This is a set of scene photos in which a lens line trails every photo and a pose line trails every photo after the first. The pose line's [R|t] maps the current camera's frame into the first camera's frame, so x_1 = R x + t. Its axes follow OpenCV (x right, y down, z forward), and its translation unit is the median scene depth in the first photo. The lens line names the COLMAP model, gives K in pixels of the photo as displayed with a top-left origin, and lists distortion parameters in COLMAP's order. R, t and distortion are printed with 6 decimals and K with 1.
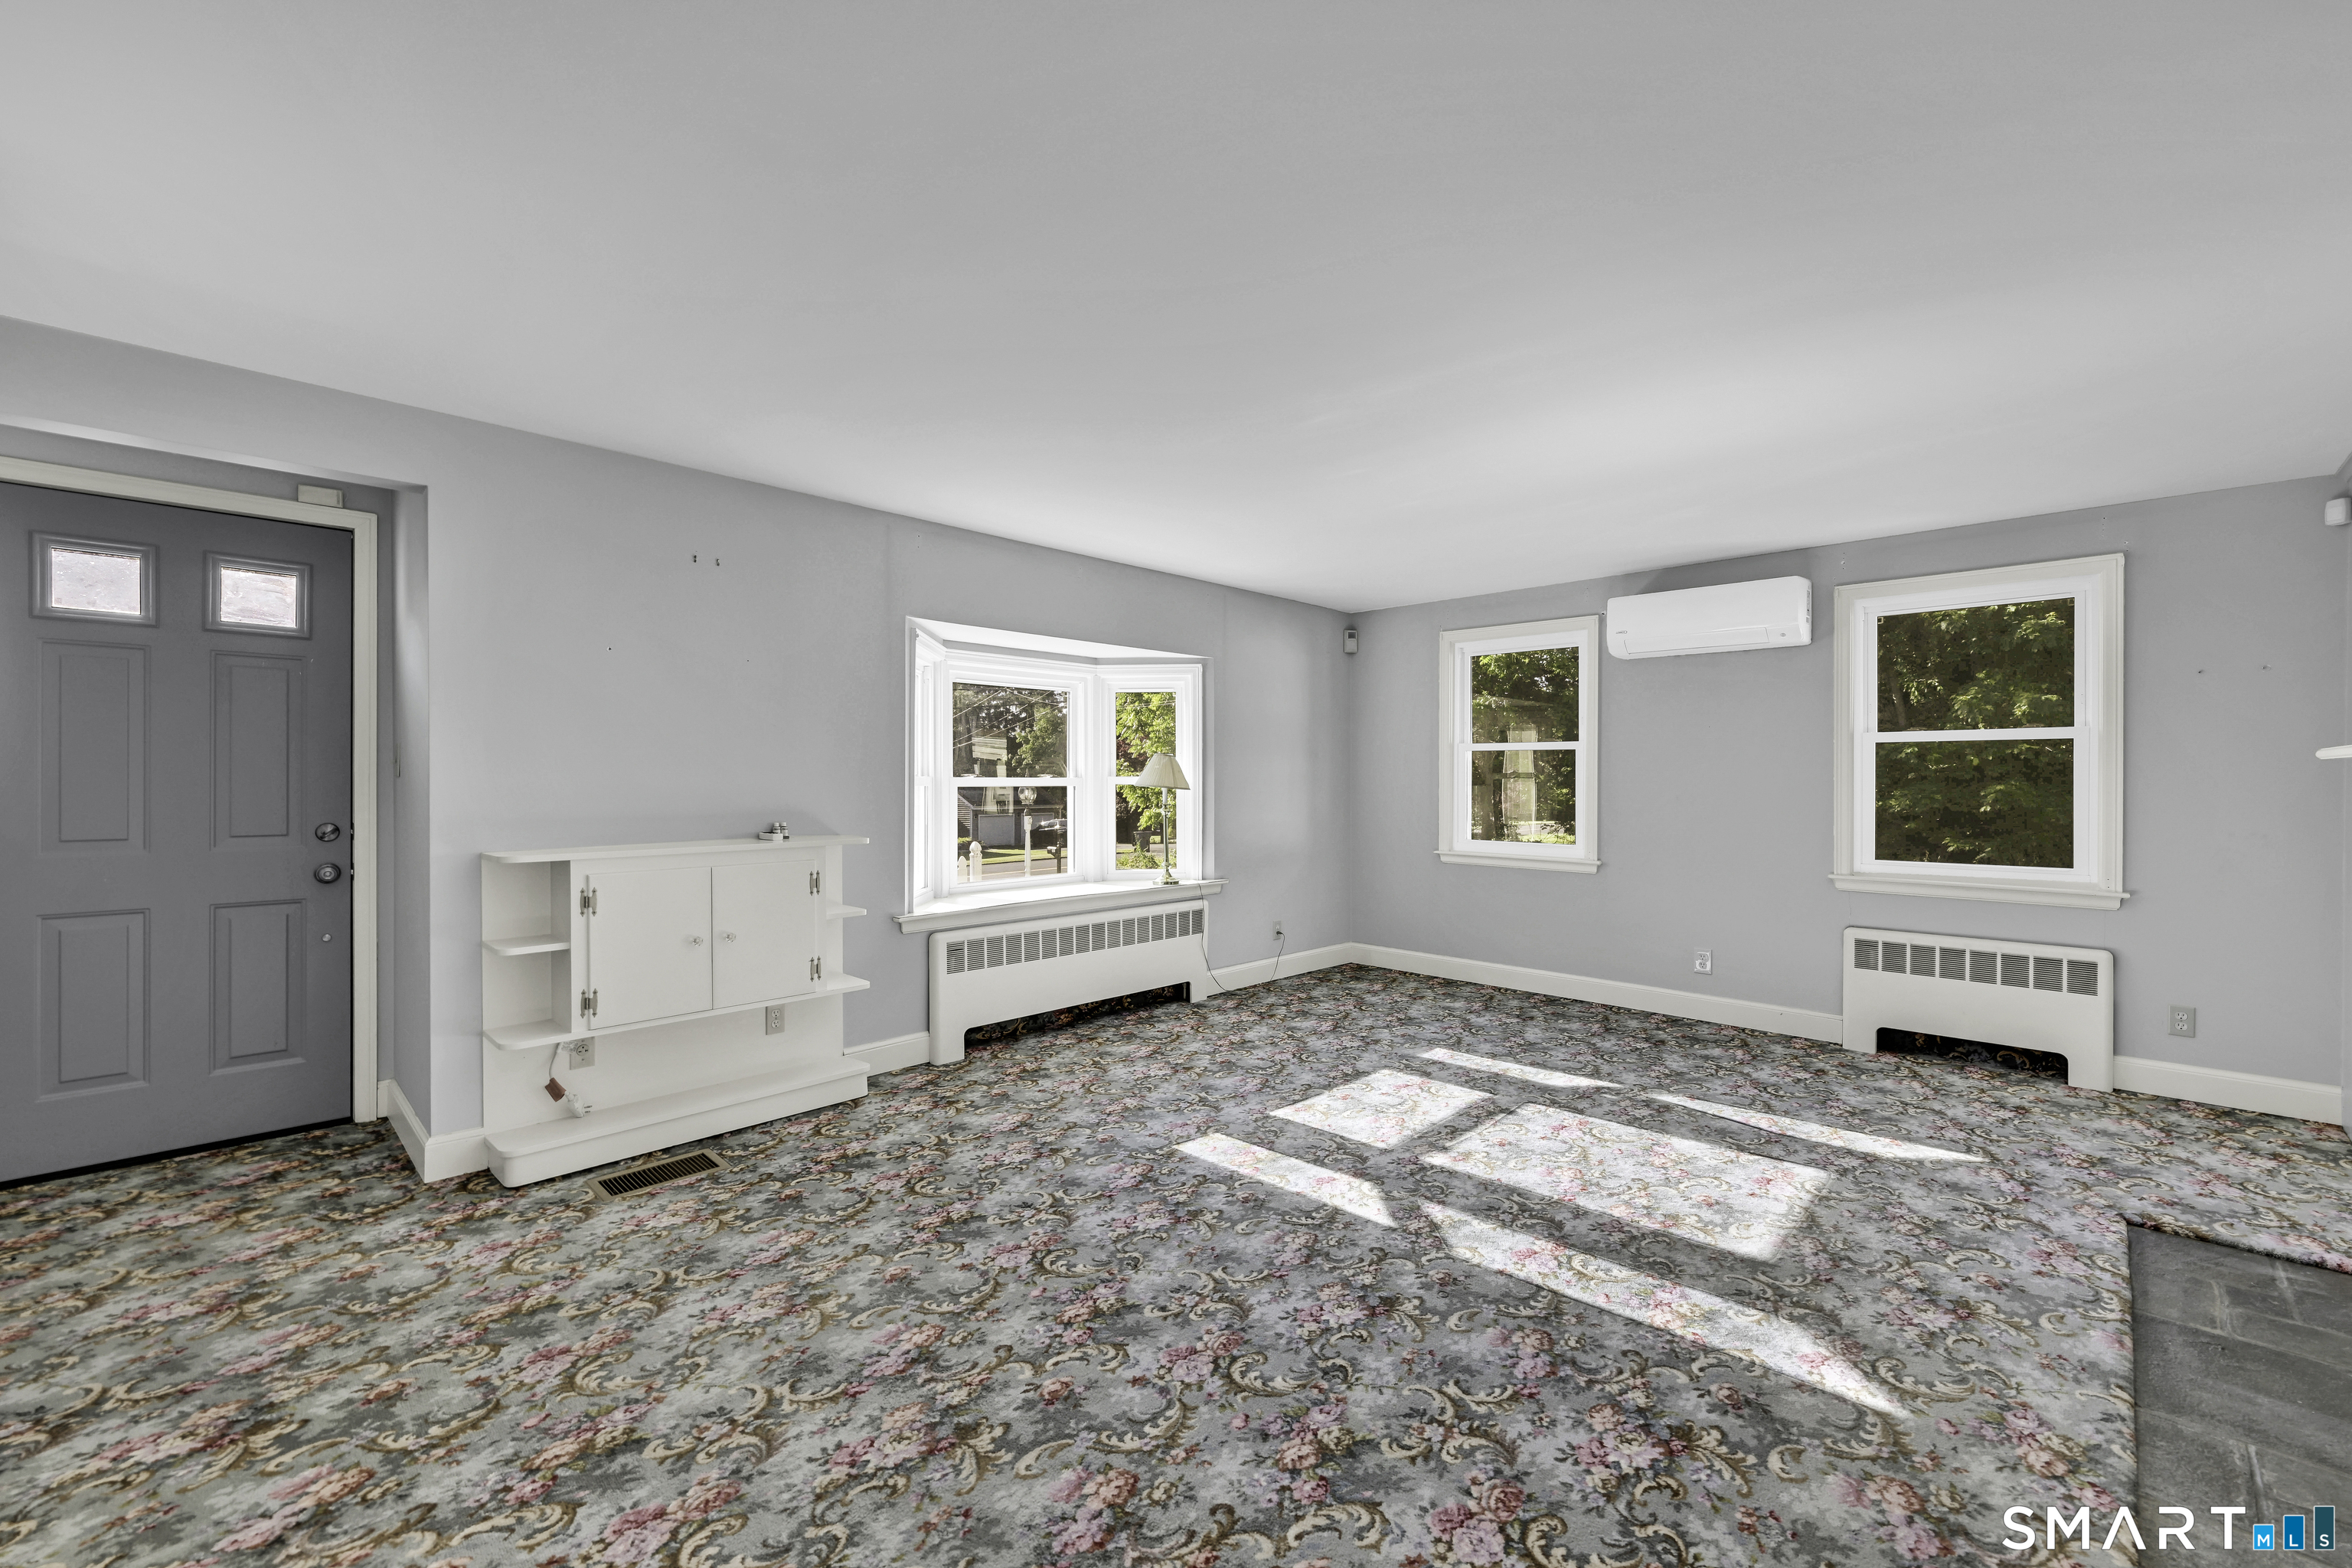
lens RADIAL K [[943.4, 0, 1141.3], [0, 943.4, 824.8], [0, 0, 1]] dist [-0.011467, 0.004162]
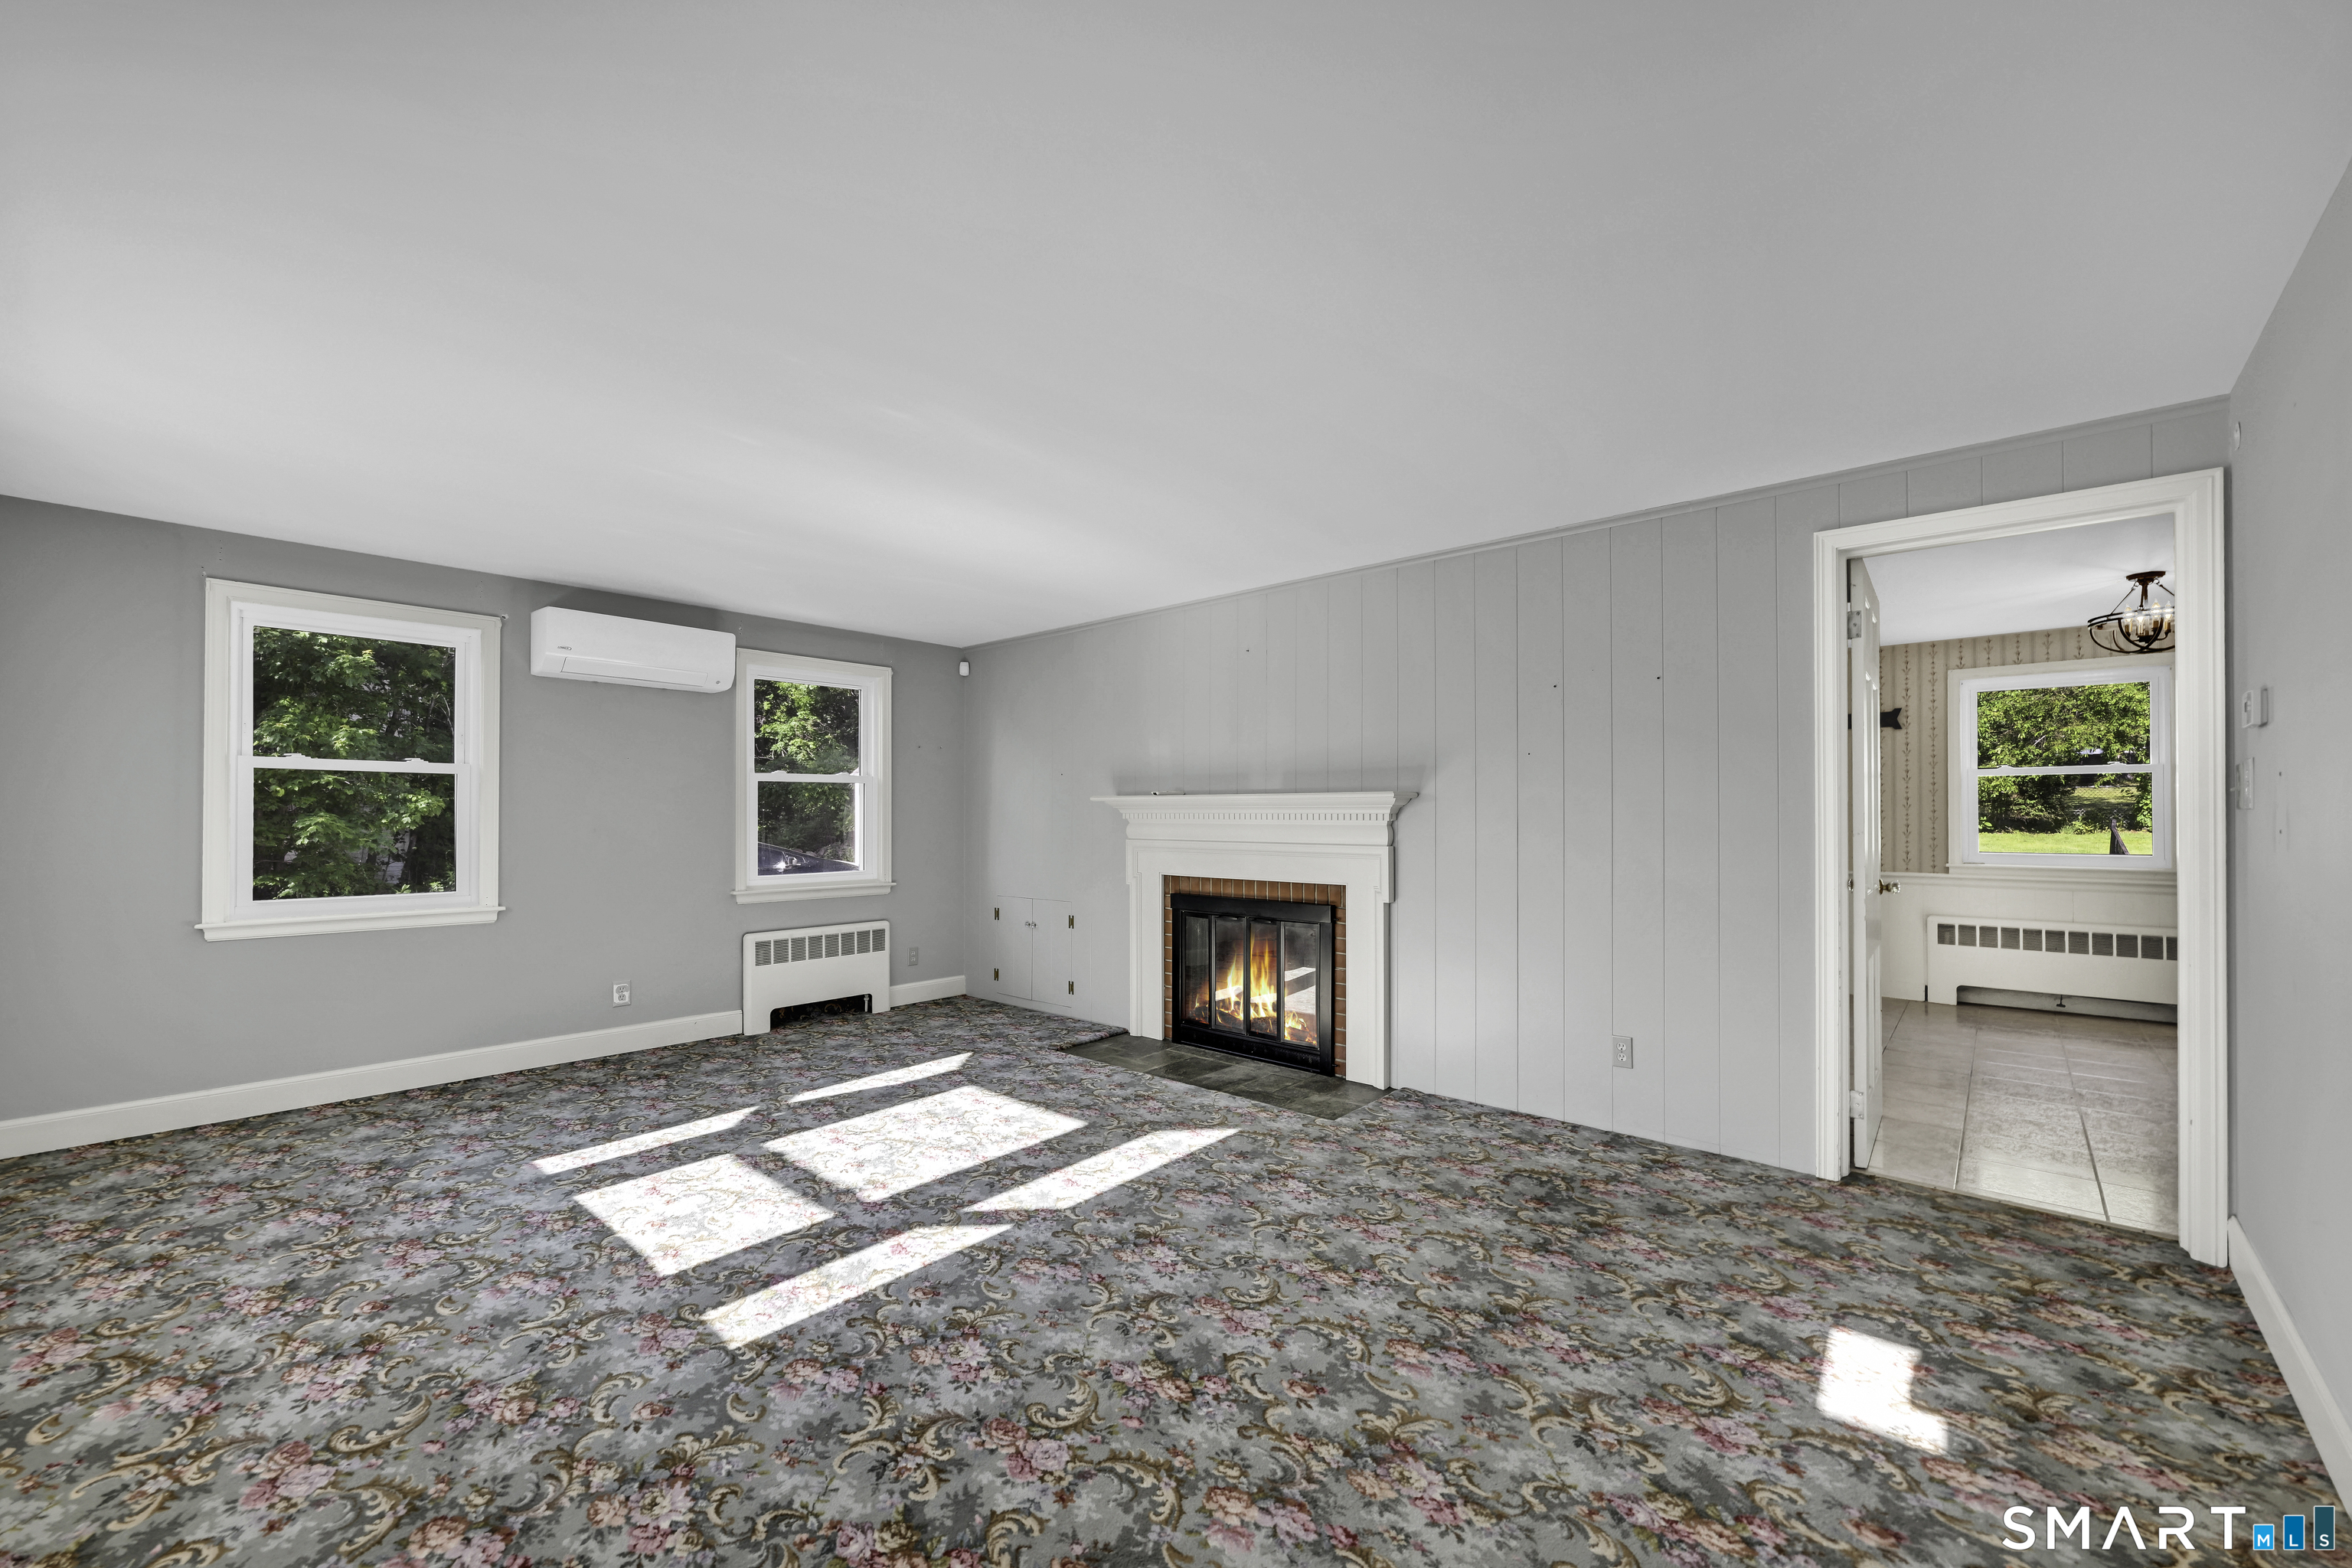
lens RADIAL K [[956.1, 0, 1178.2], [0, 956.1, 803.4], [0, 0, 1]] dist [0.000687, -0.000289]
pose [[-0.082640, 0.007141, 0.996554, -0.690659], [0.045234, 0.998971, -0.003407, -0.039282], [-0.995552, 0.044797, -0.082878, 0.710308]]
